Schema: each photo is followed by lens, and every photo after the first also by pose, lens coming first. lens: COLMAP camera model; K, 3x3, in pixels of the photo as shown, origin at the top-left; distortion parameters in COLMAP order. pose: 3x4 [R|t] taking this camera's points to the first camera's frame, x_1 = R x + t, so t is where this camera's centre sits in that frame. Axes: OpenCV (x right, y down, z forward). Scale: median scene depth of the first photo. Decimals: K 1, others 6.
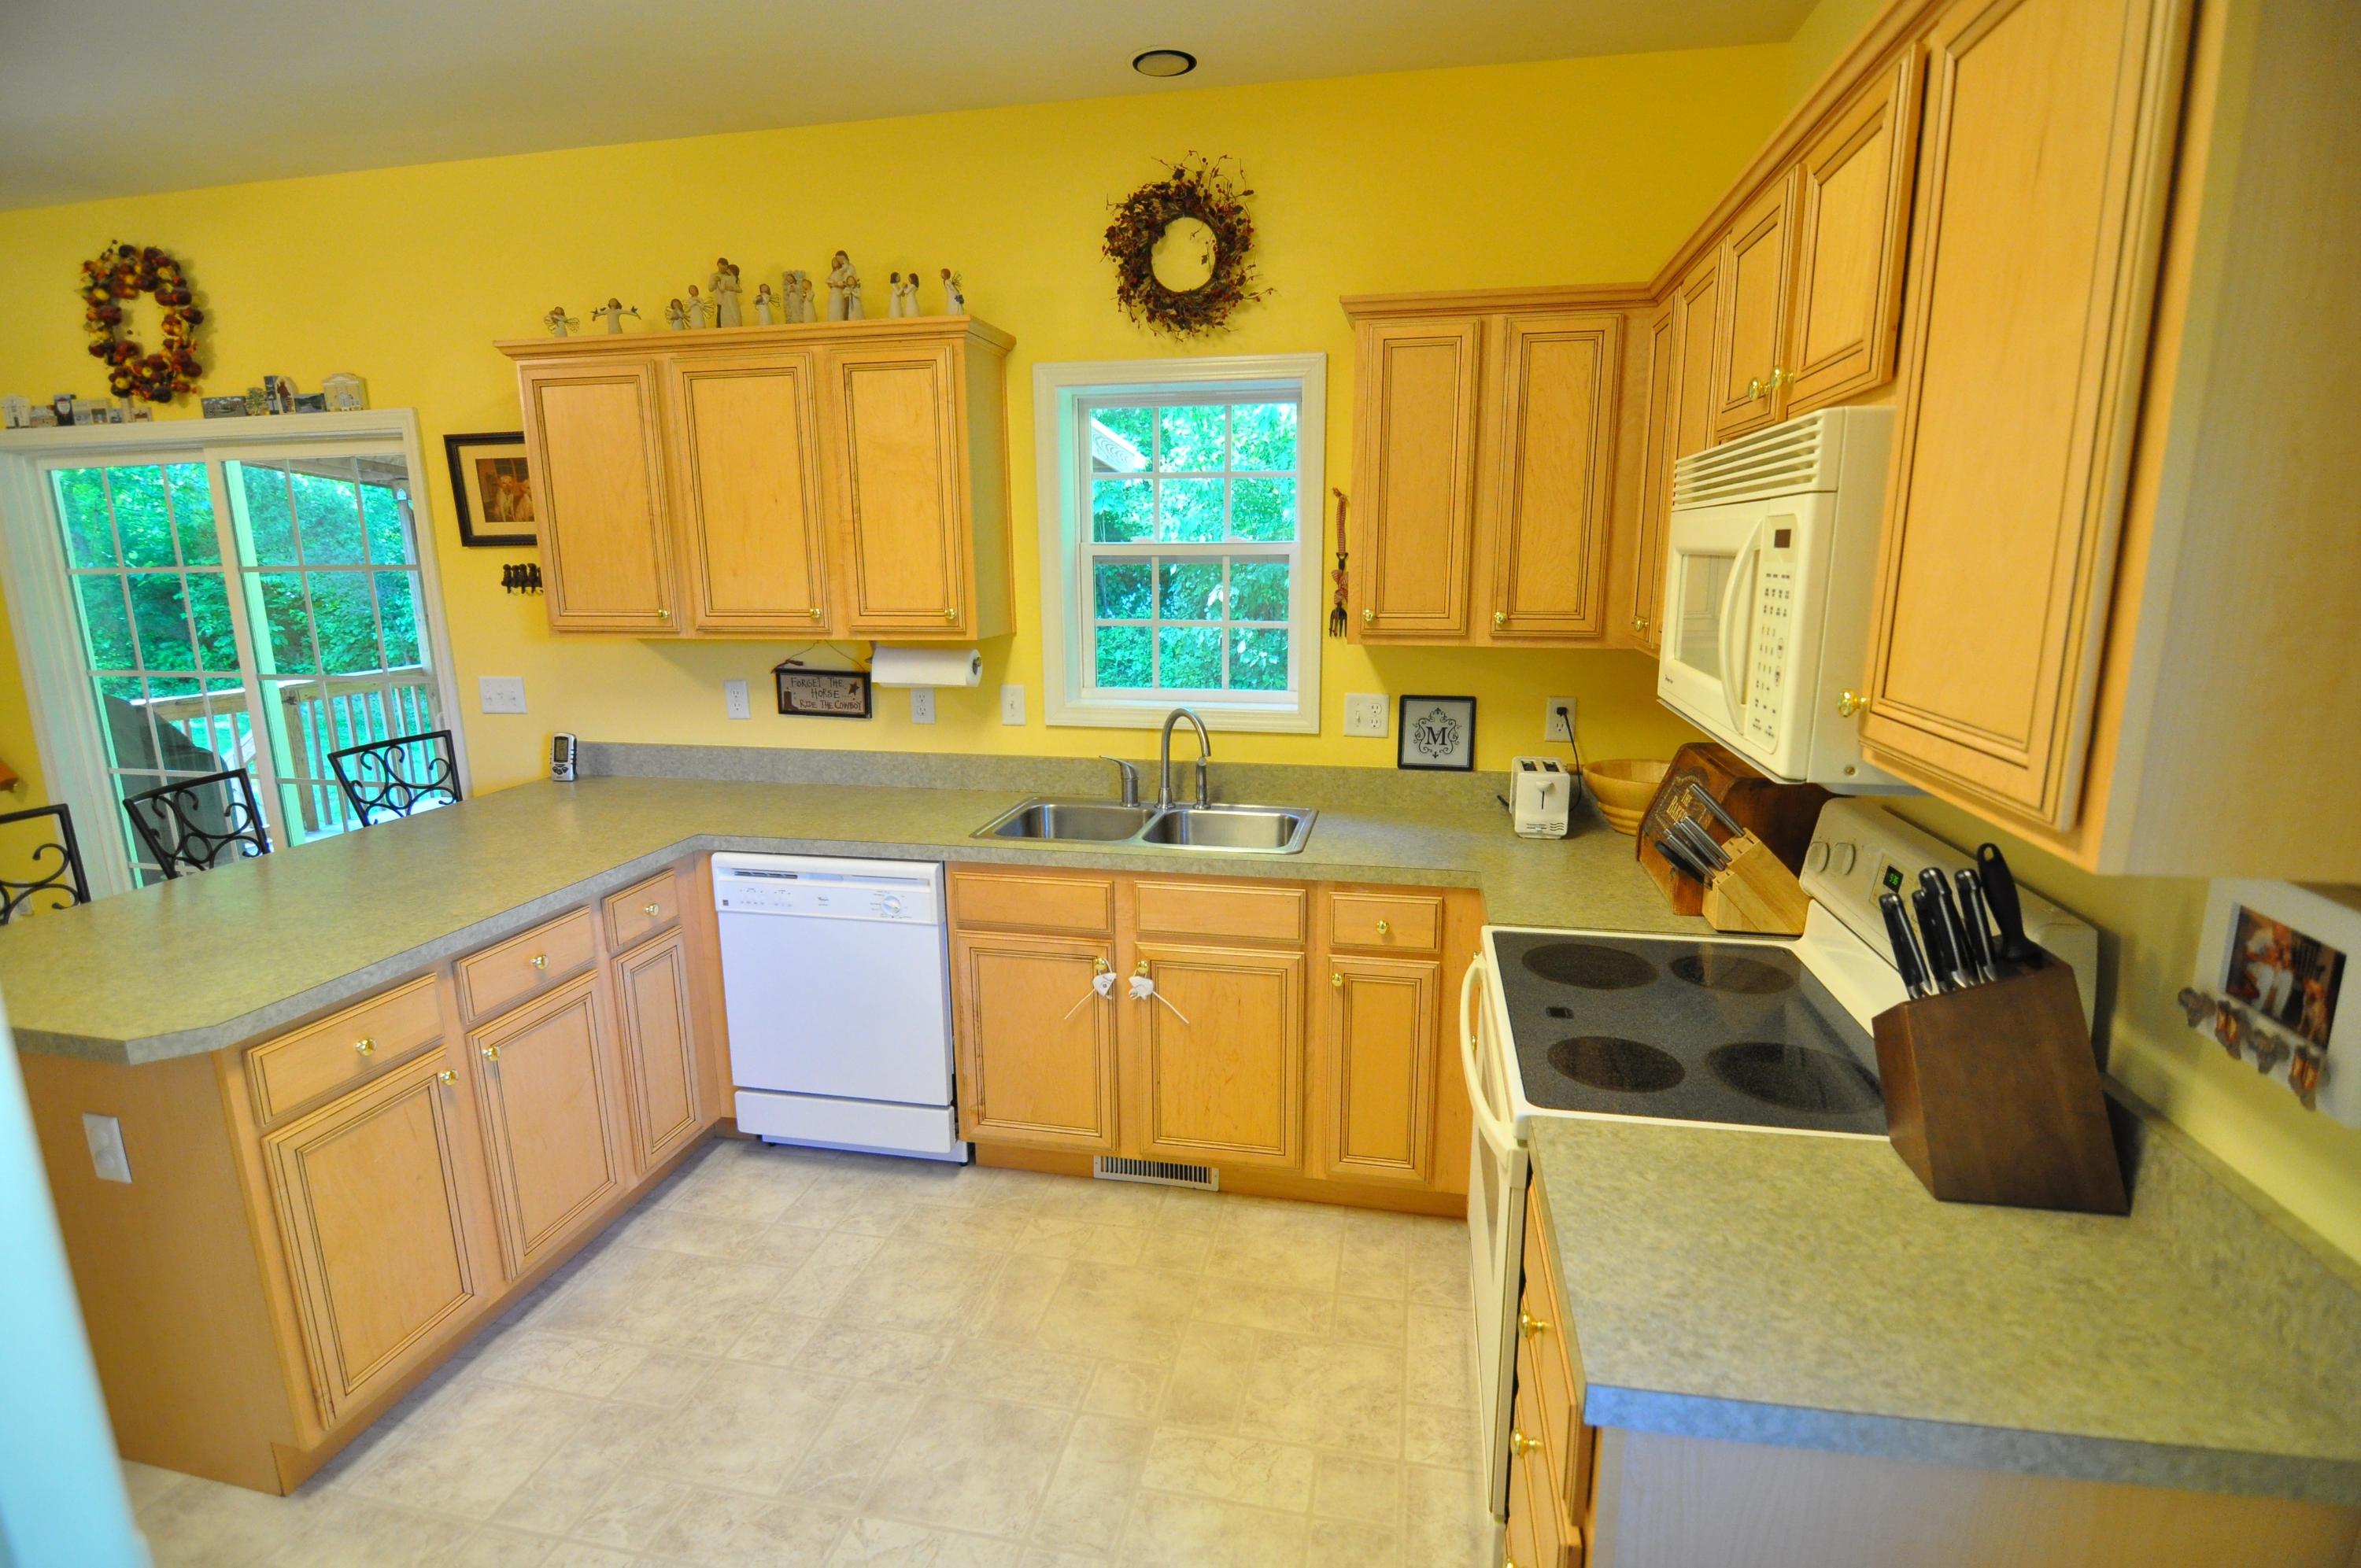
lens RADIAL K [[1150.3, 0, 1163.4], [0, 1150.3, 788.5], [0, 0, 1]] dist [-0.009224, -0.006552]
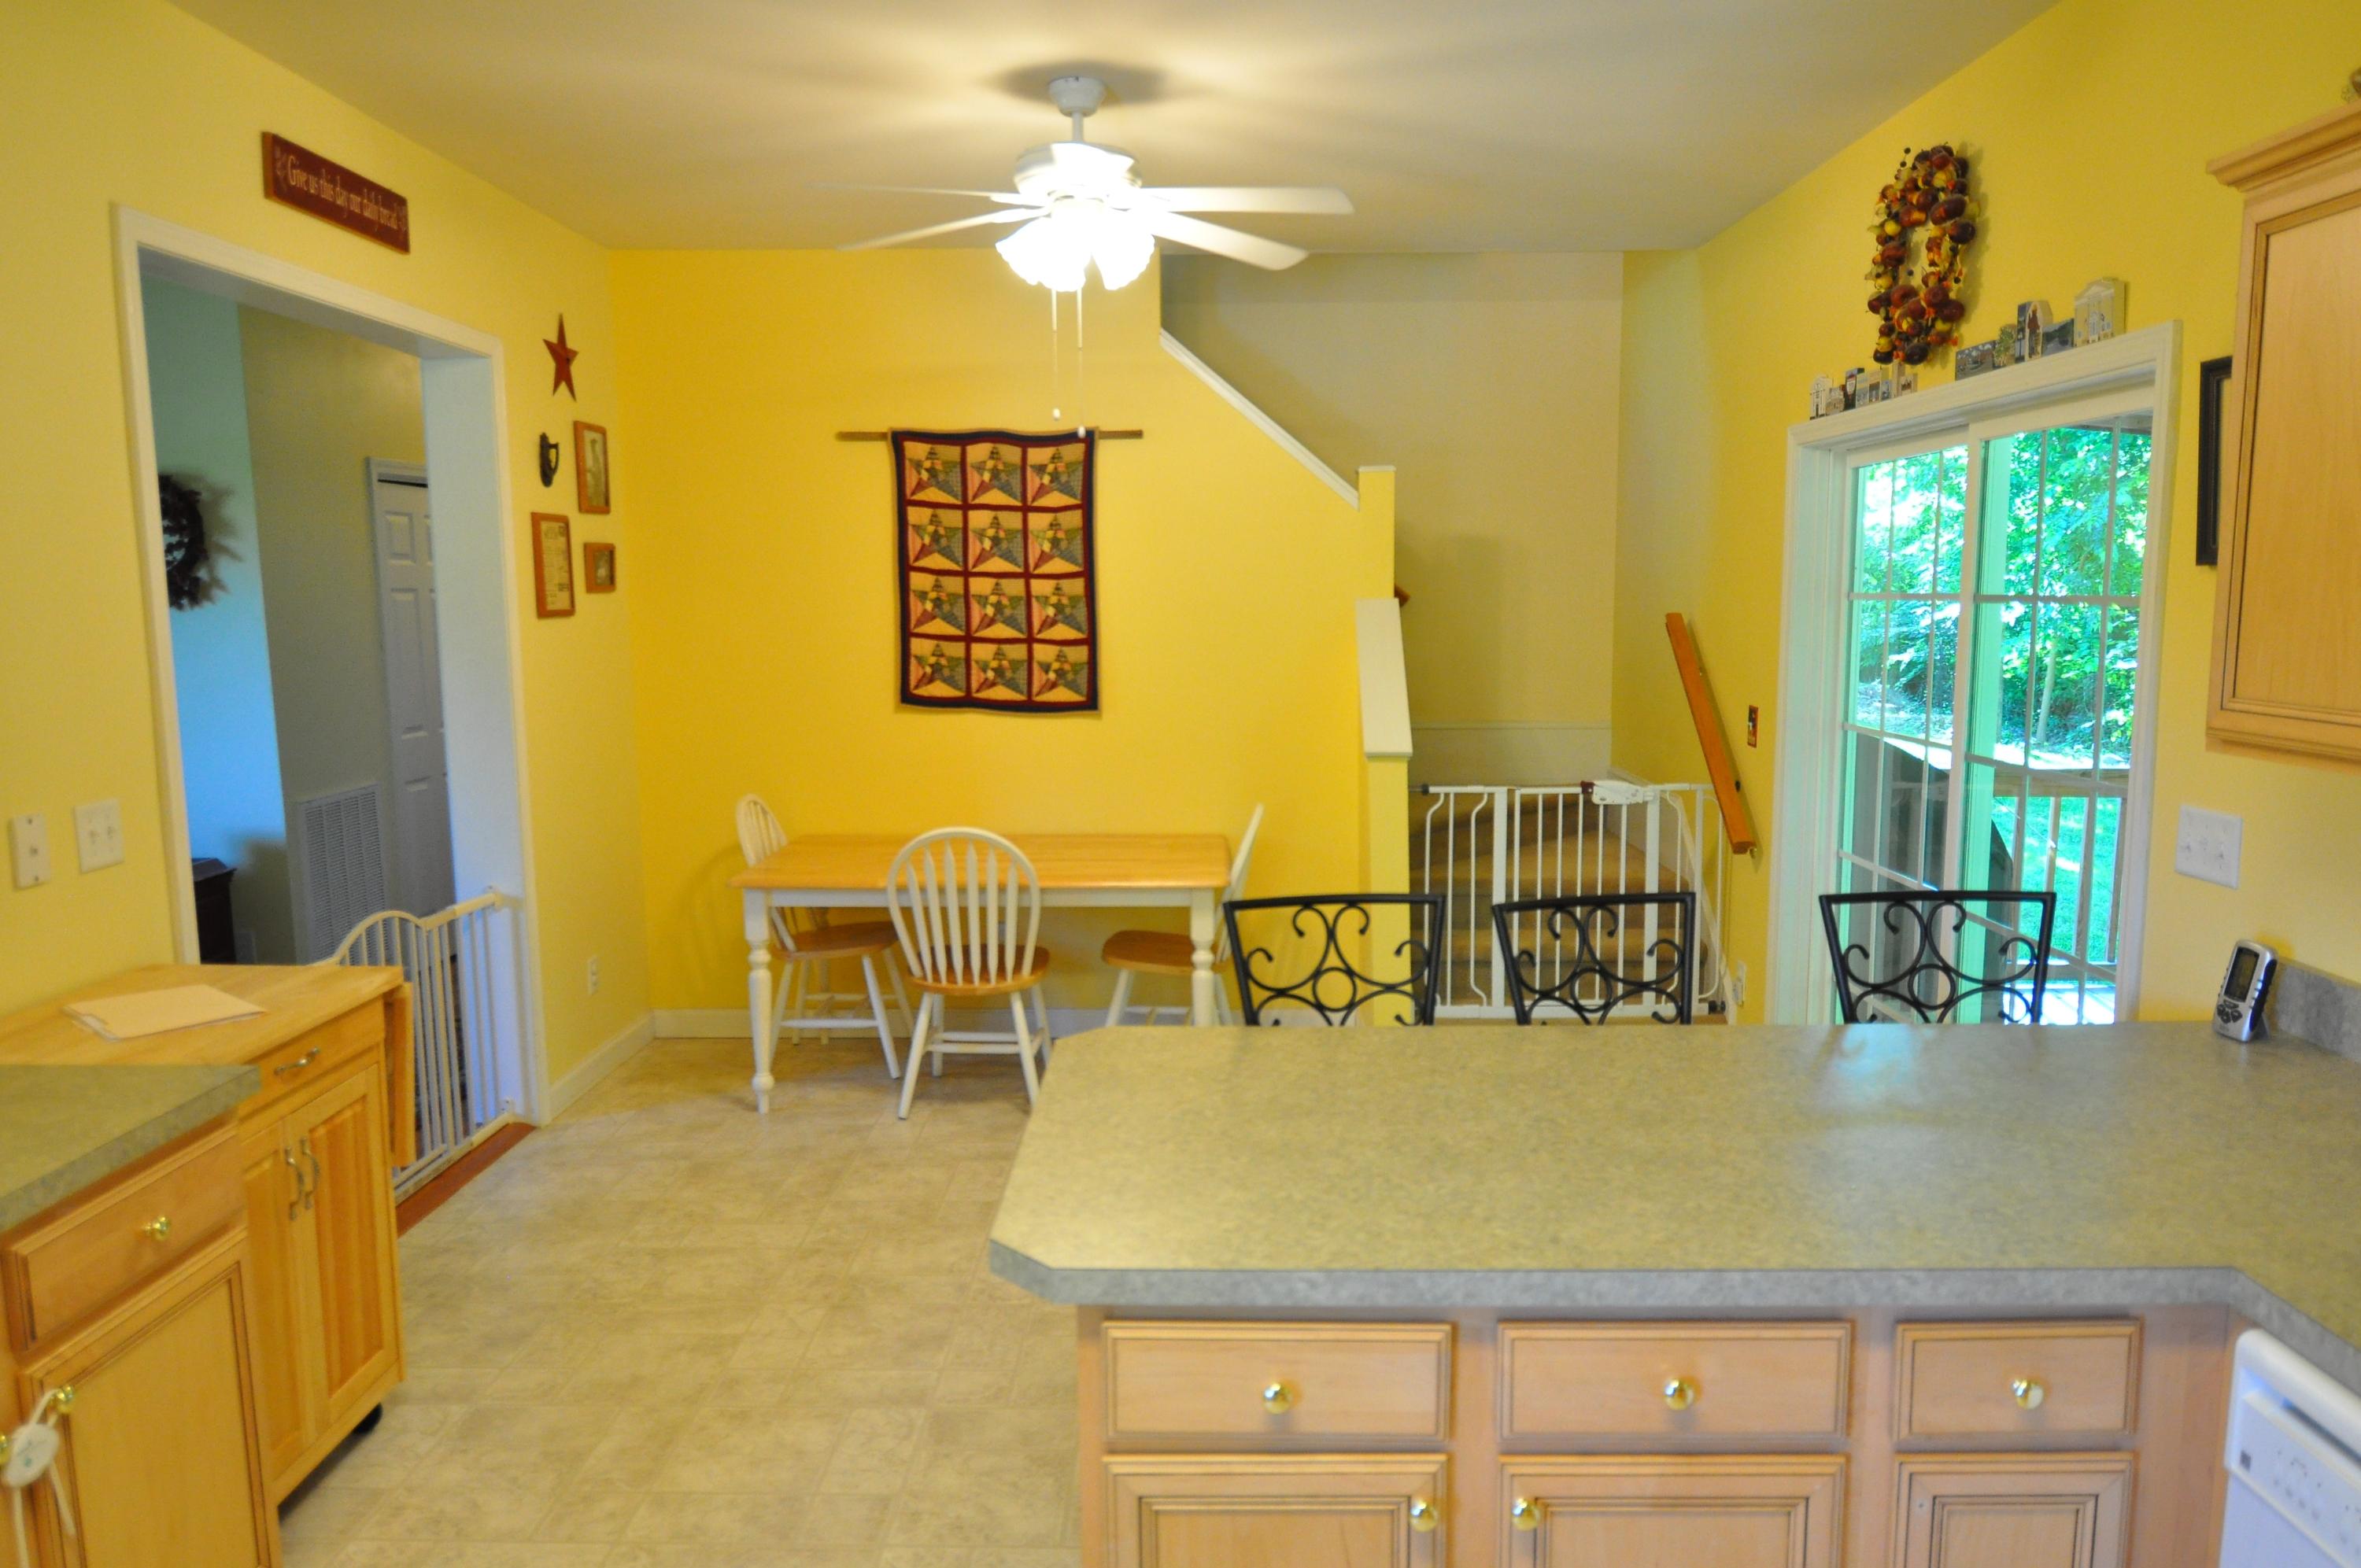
lens RADIAL K [[1598.8, 0, 1188.1], [0, 1598.8, 798.6], [0, 0, 1]] dist [-0.002030, -0.011969]
pose [[0.200734, 0.135351, -0.970251, 0.037417], [-0.194167, 0.976258, 0.096018, -0.087947], [0.960211, 0.169116, 0.222249, 0.414110]]
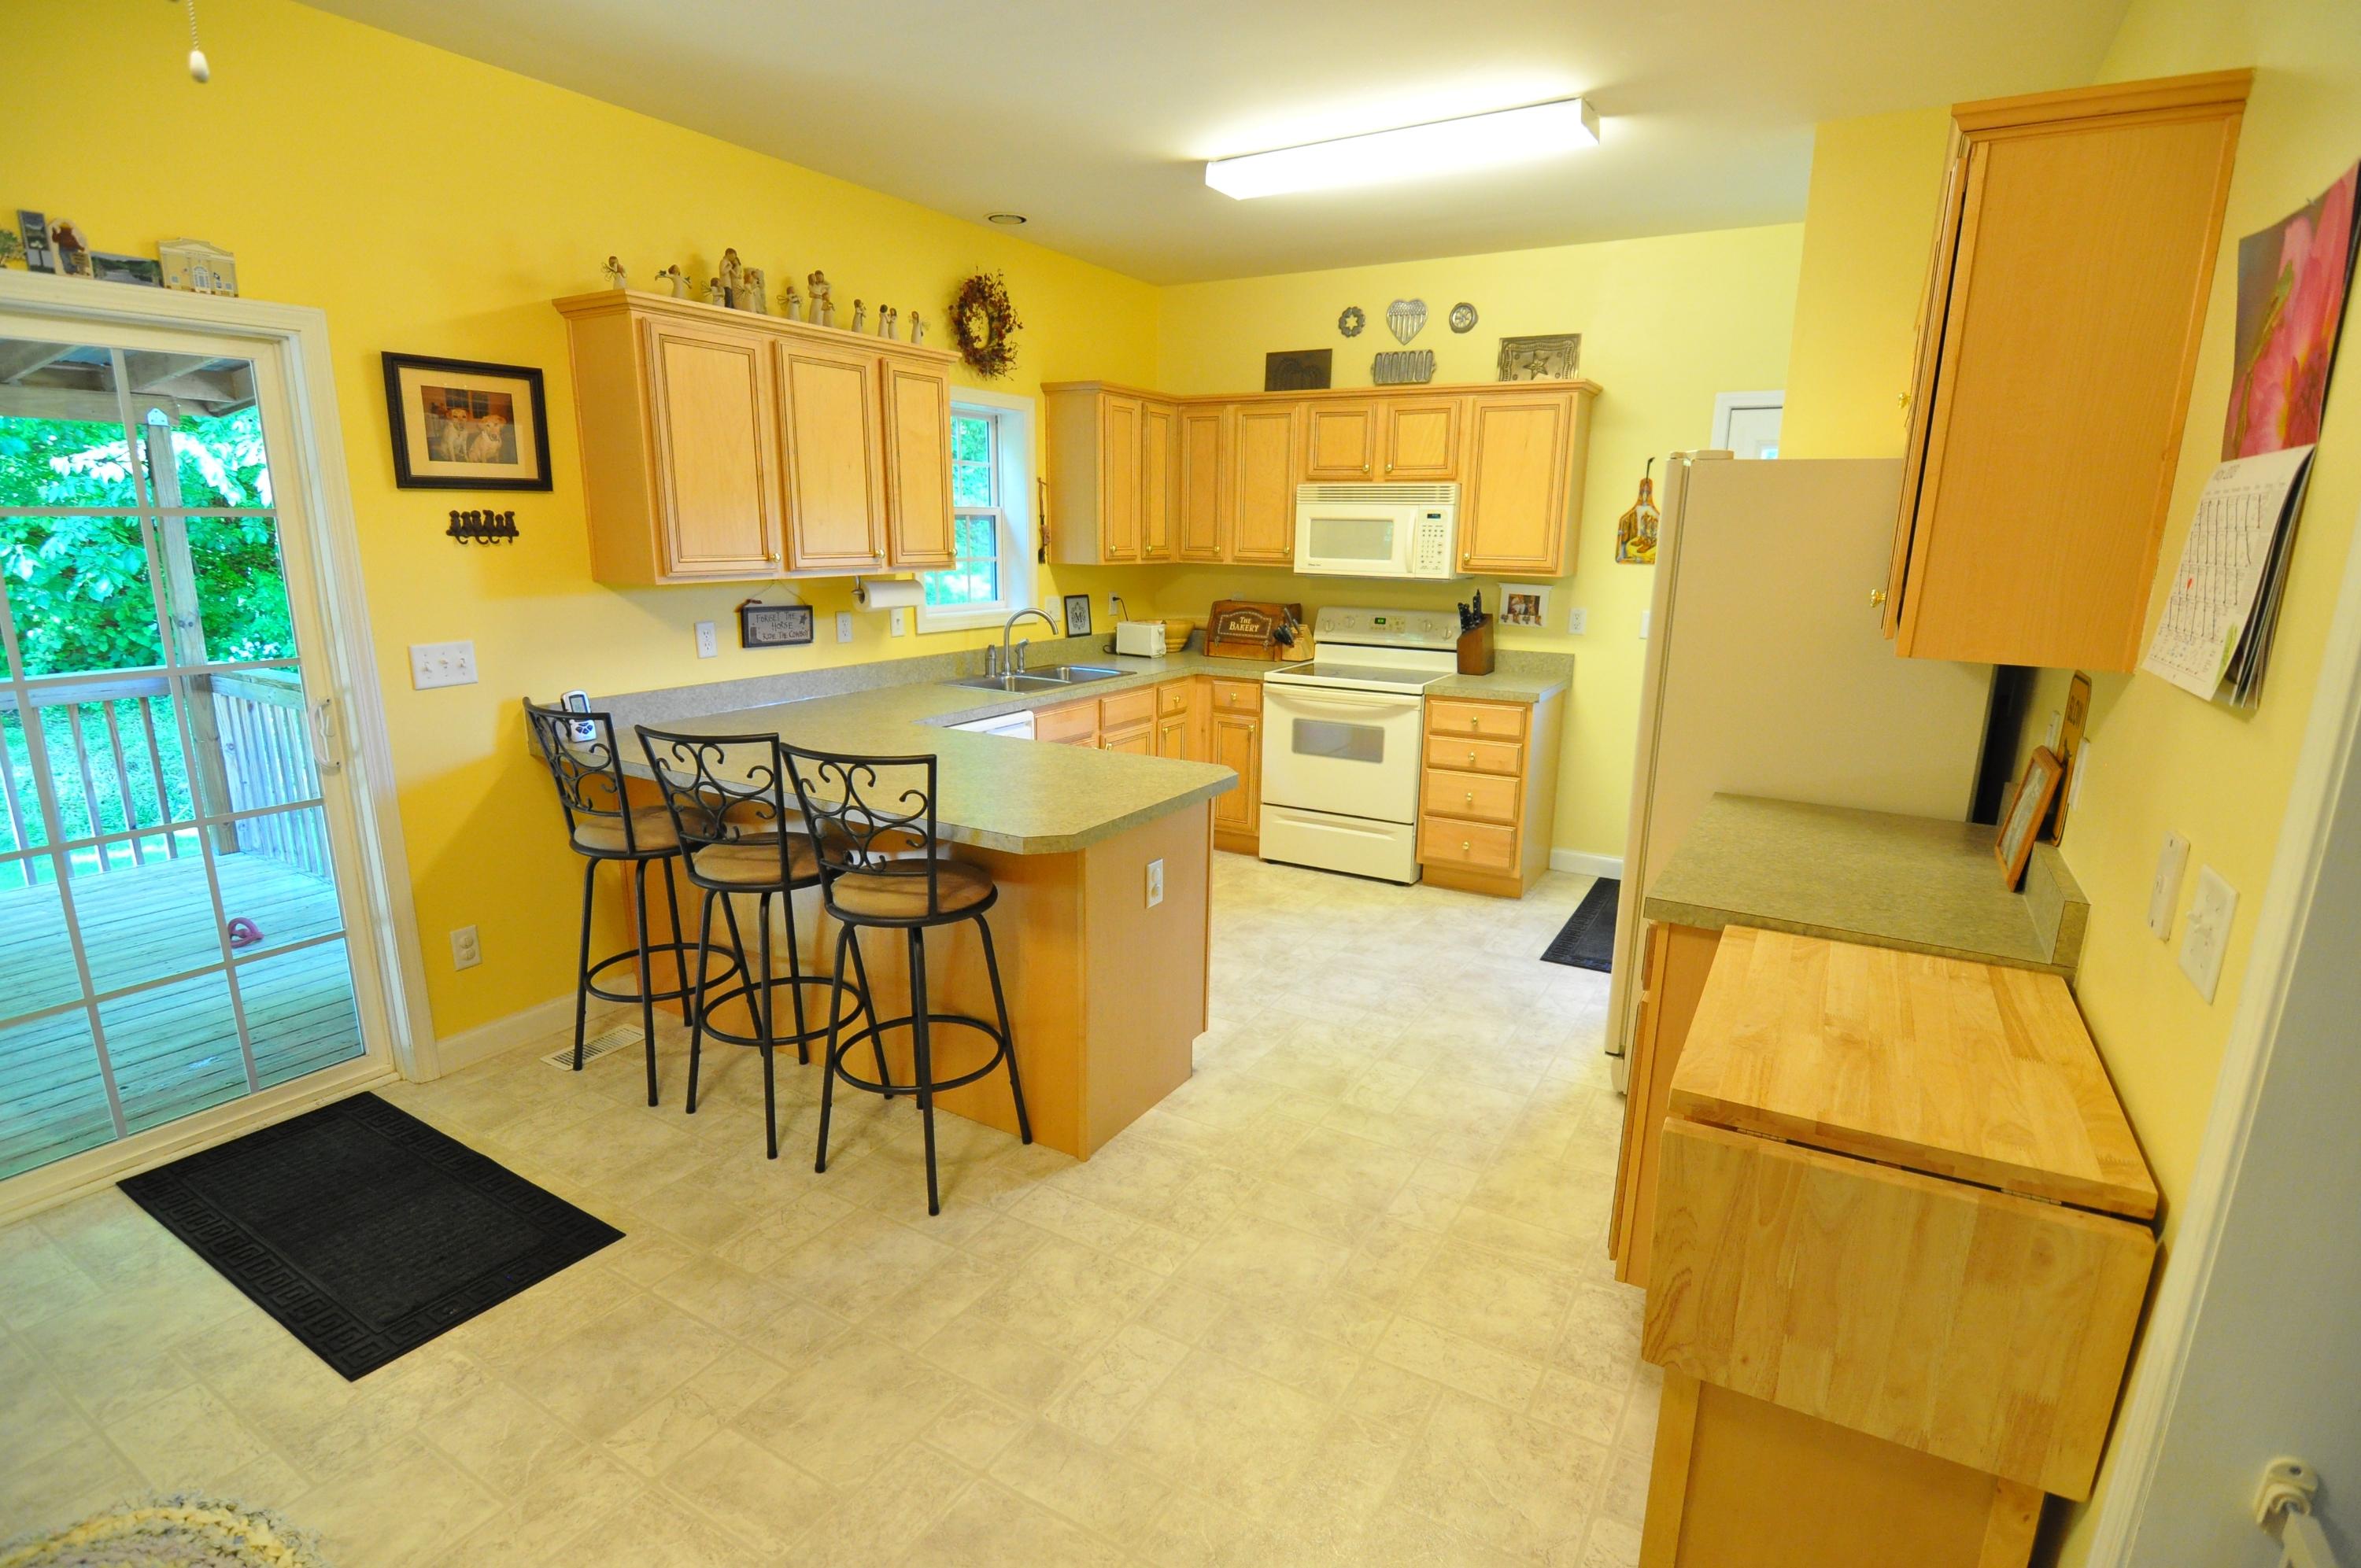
lens RADIAL K [[1150.3, 0, 1179.2], [0, 1150.3, 792.5], [0, 0, 1]] dist [-0.009224, -0.006552]
pose [[0.324793, -0.204305, 0.923455, -1.304808], [0.177705, 0.972182, 0.152584, -0.023010], [-0.928940, 0.114545, 0.352064, 0.215788]]
